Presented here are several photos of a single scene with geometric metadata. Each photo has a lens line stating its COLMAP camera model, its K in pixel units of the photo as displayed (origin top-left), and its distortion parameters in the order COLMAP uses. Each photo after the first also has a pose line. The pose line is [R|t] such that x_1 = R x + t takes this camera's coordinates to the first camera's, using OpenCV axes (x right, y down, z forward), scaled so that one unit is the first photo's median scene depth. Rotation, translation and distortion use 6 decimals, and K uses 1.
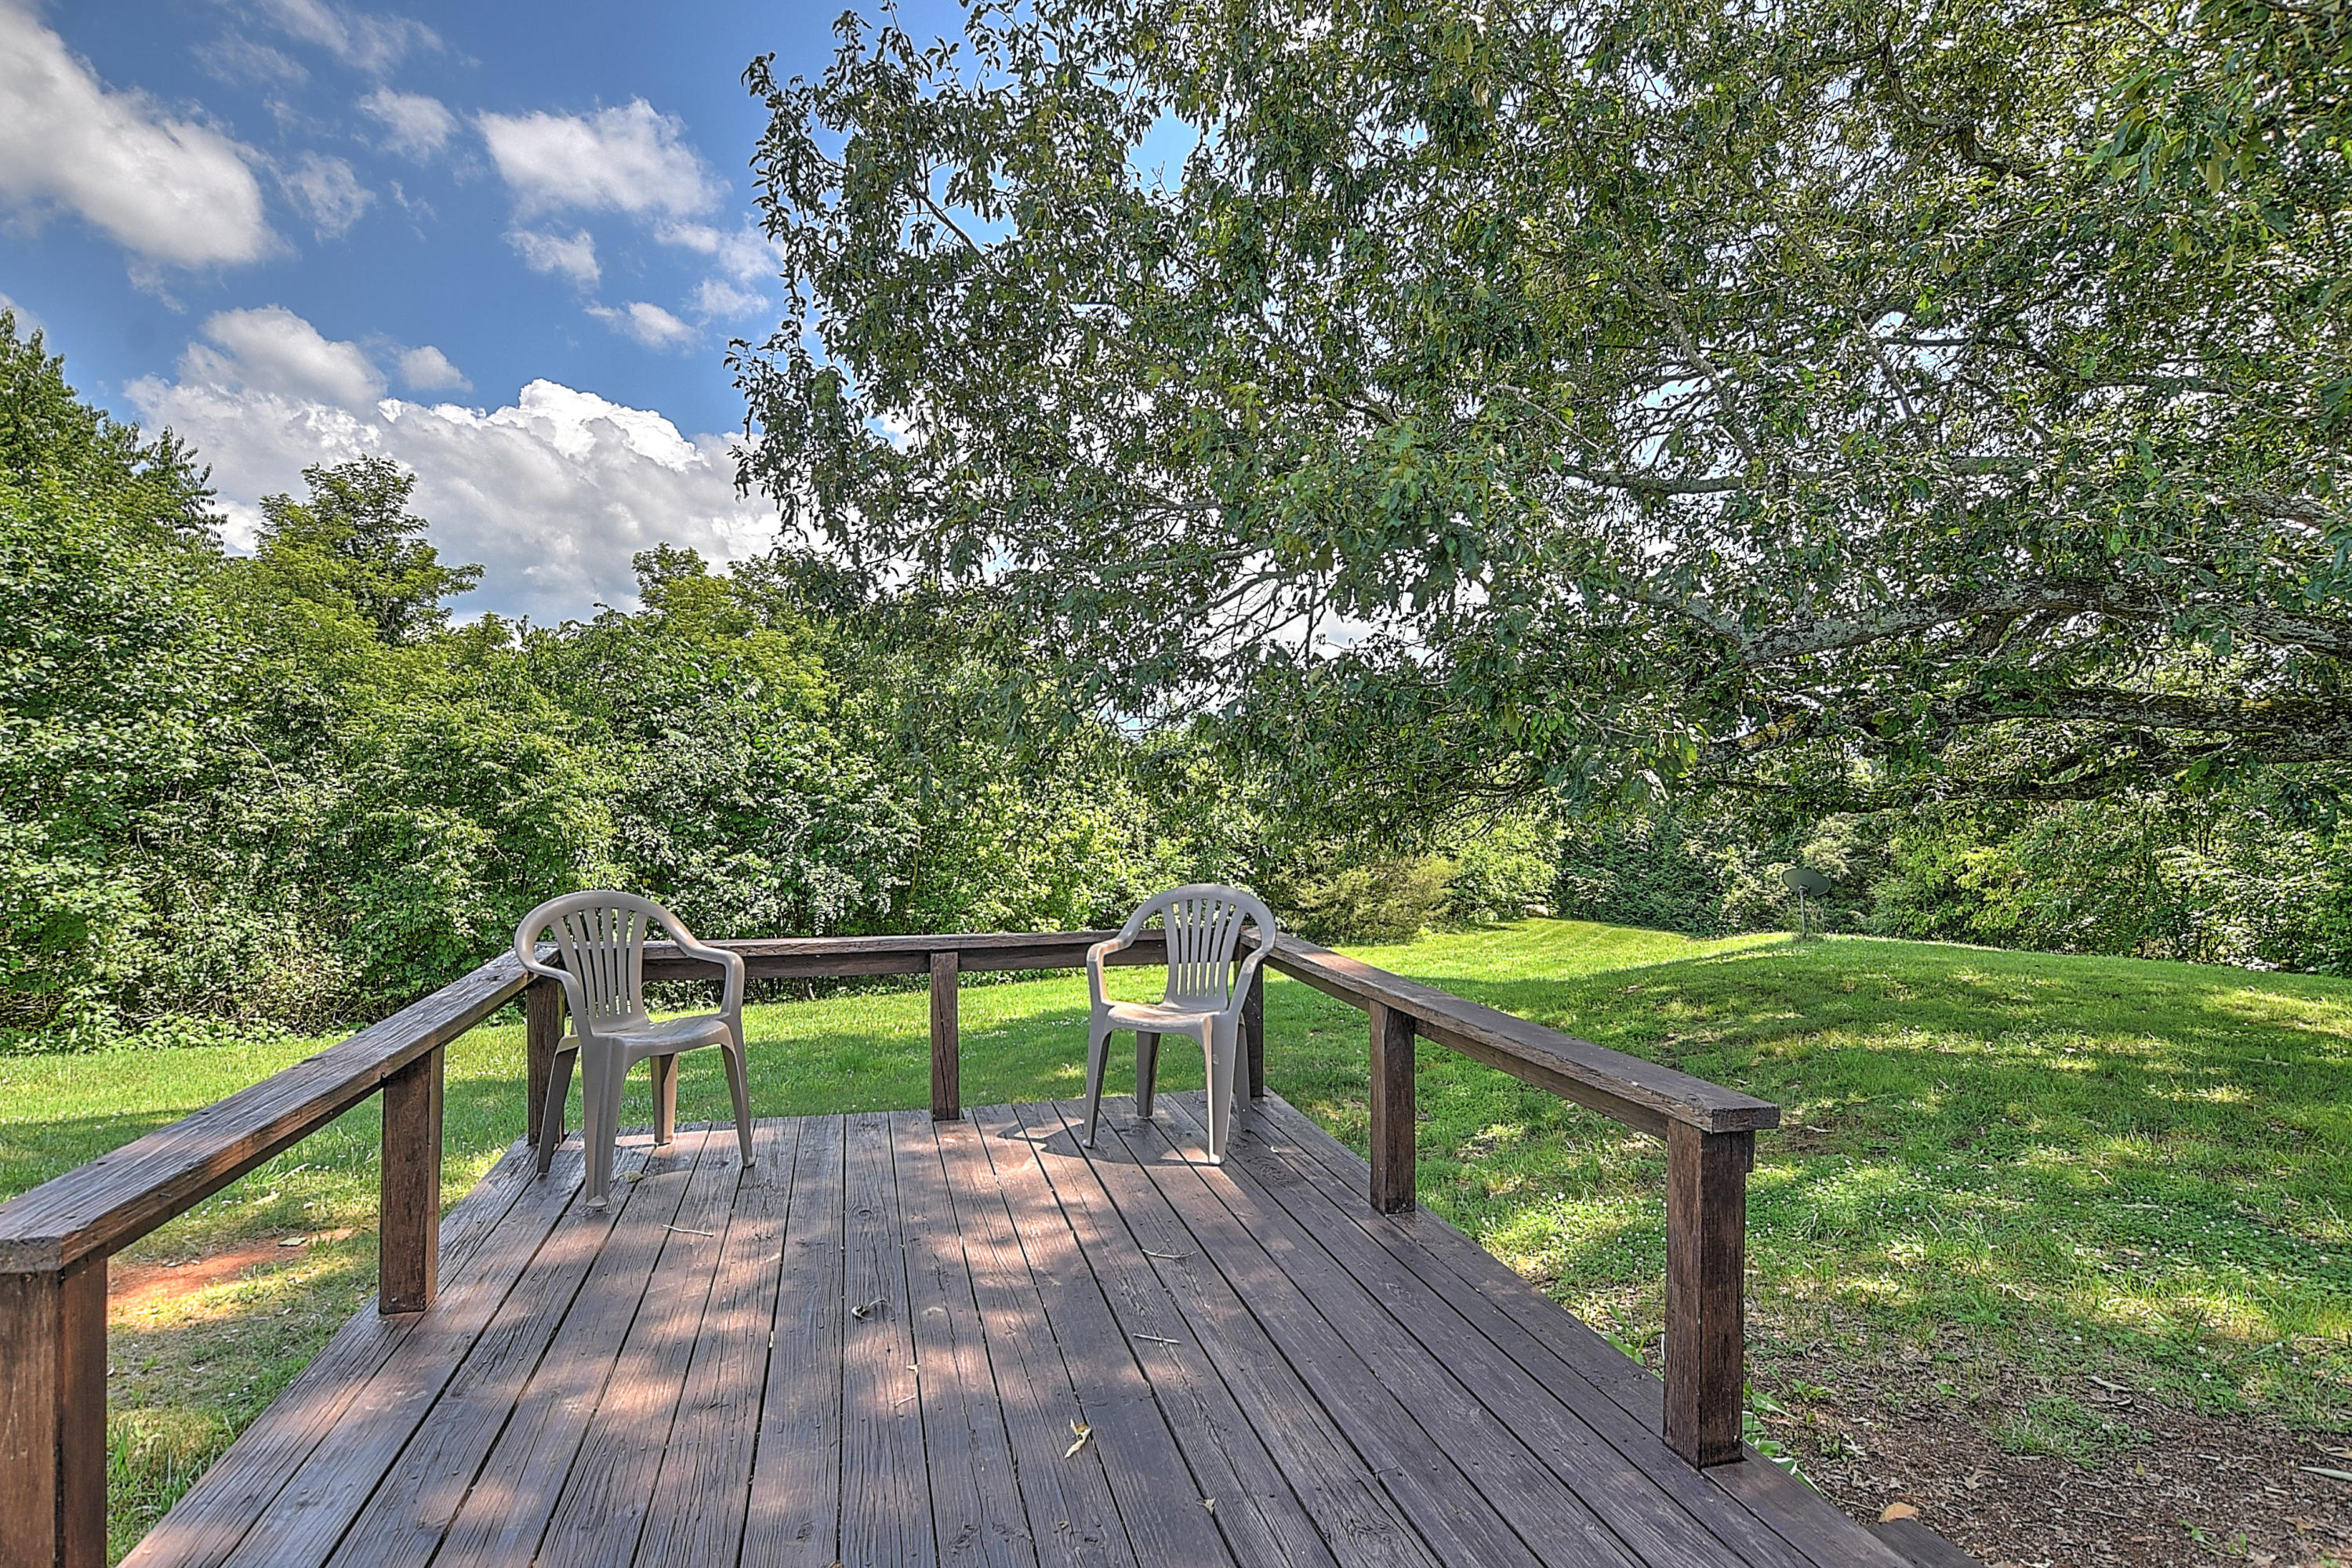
lens RADIAL K [[1182.1, 0, 1164.8], [0, 1182.1, 772.0], [0, 0, 1]] dist [-0.013597, 0.006278]
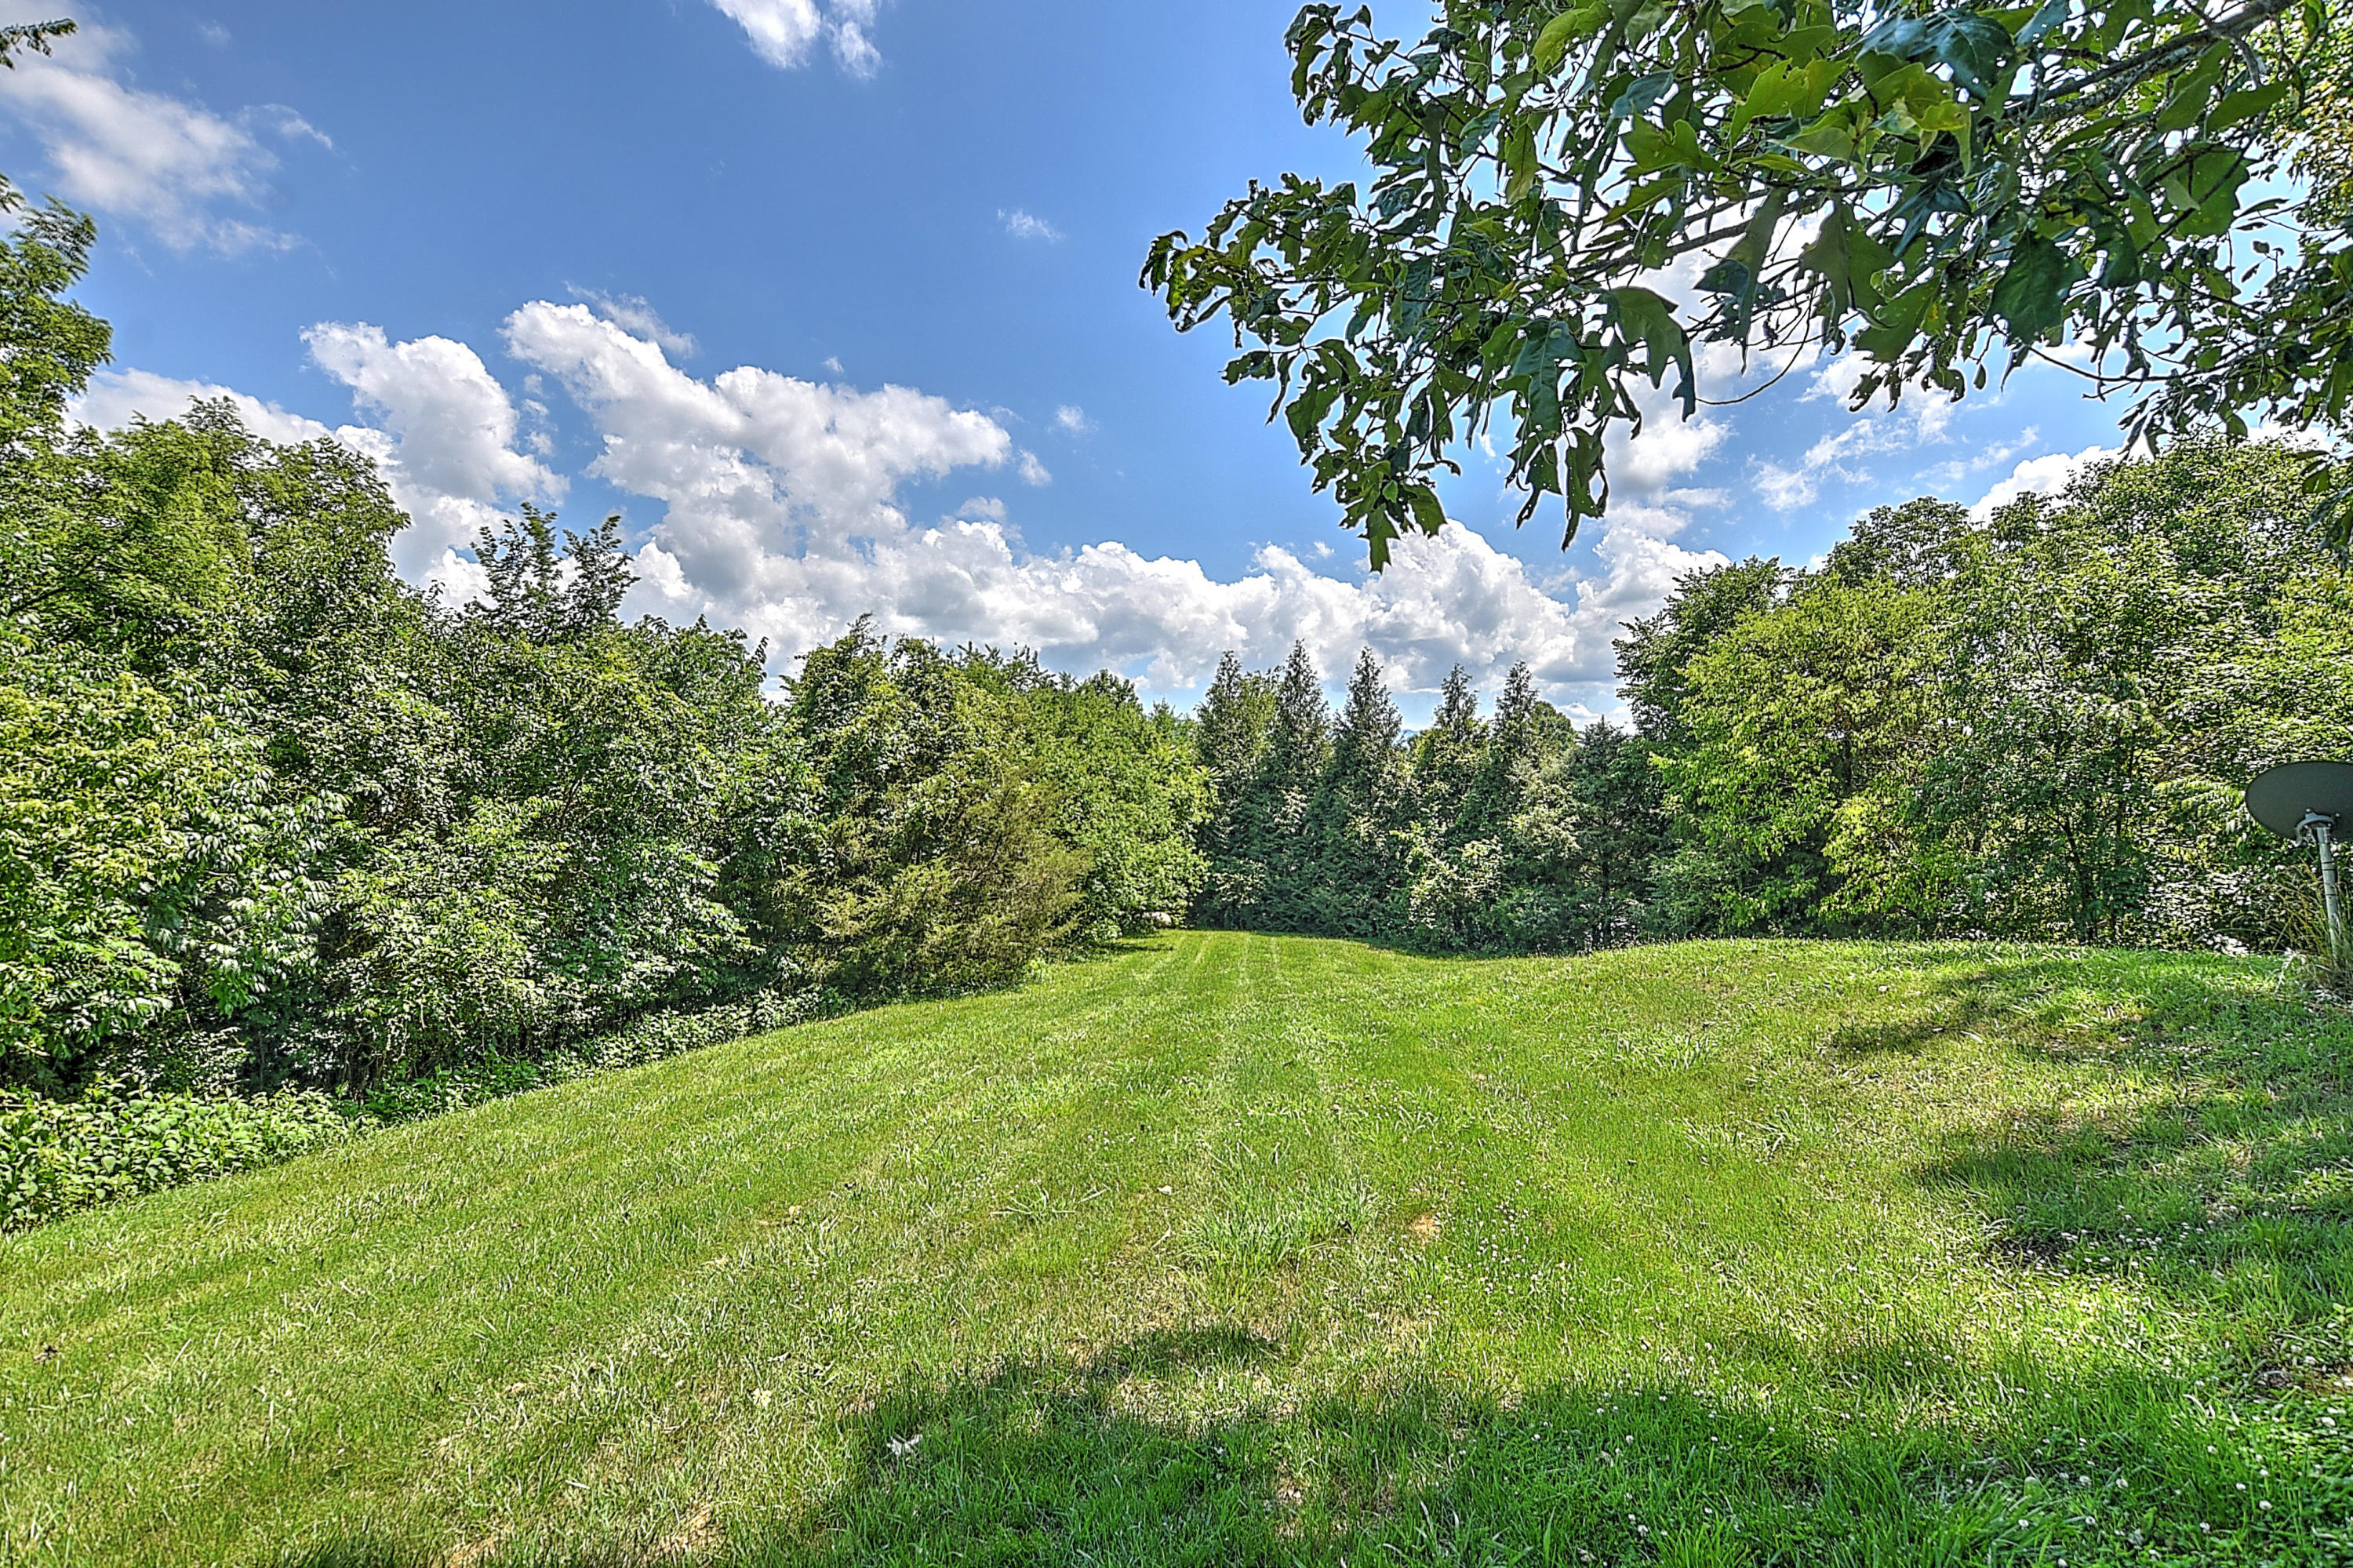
lens RADIAL K [[1221.9, 0, 1167.8], [0, 1221.9, 791.5], [0, 0, 1]] dist [0.006095, 0.000162]
pose [[0.932846, -0.015929, 0.359924, 0.053913], [0.013723, 0.999868, 0.008683, 0.039815], [-0.360014, -0.003161, 0.932941, 0.374877]]
